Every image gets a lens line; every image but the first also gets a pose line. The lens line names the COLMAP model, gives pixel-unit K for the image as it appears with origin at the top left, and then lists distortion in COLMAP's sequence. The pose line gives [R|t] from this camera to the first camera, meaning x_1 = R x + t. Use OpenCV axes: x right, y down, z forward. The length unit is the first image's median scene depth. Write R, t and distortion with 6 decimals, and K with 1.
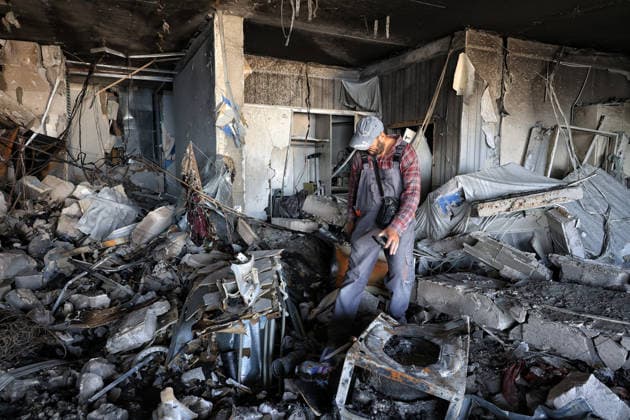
lens RADIAL K [[431.9, 0, 315.0], [0, 431.9, 210.0], [0, 0, 1]] dist [0.001960, 0.000155]
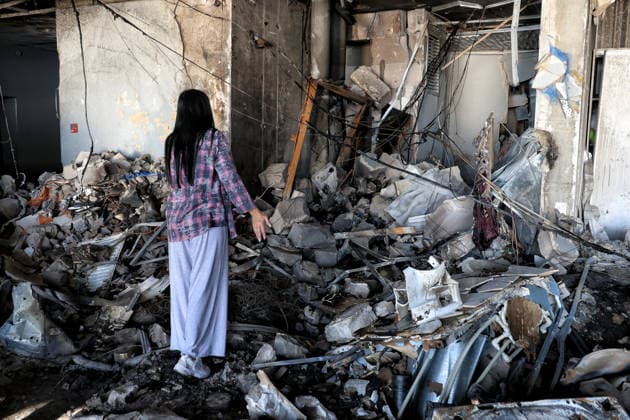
lens RADIAL K [[579.0, 0, 297.5], [0, 579.0, 208.9], [0, 0, 1]] dist [0.002265, 0.002652]
pose [[0.598084, 0.099000, -0.795296, 0.345609], [-0.090399, 0.994341, 0.055796, -0.015401], [0.796319, 0.038523, 0.603649, 0.124189]]
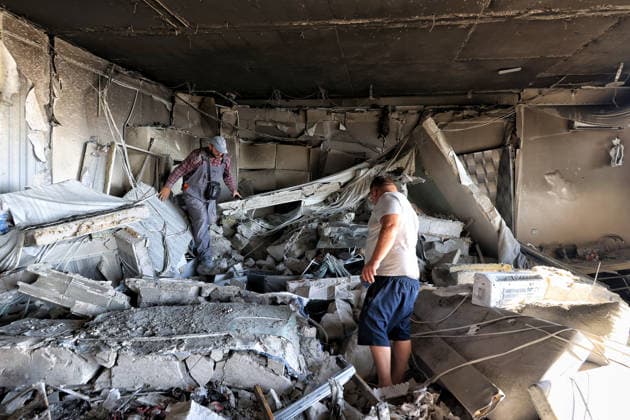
lens RADIAL K [[431.9, 0, 315.0], [0, 431.9, 210.0], [0, 0, 1]] dist [0.001960, 0.000155]
pose [[0.555804, -0.029650, 0.830785, 0.003038], [0.064949, 0.997858, -0.007838, -0.010074], [-0.828773, 0.058315, 0.556539, 0.119446]]
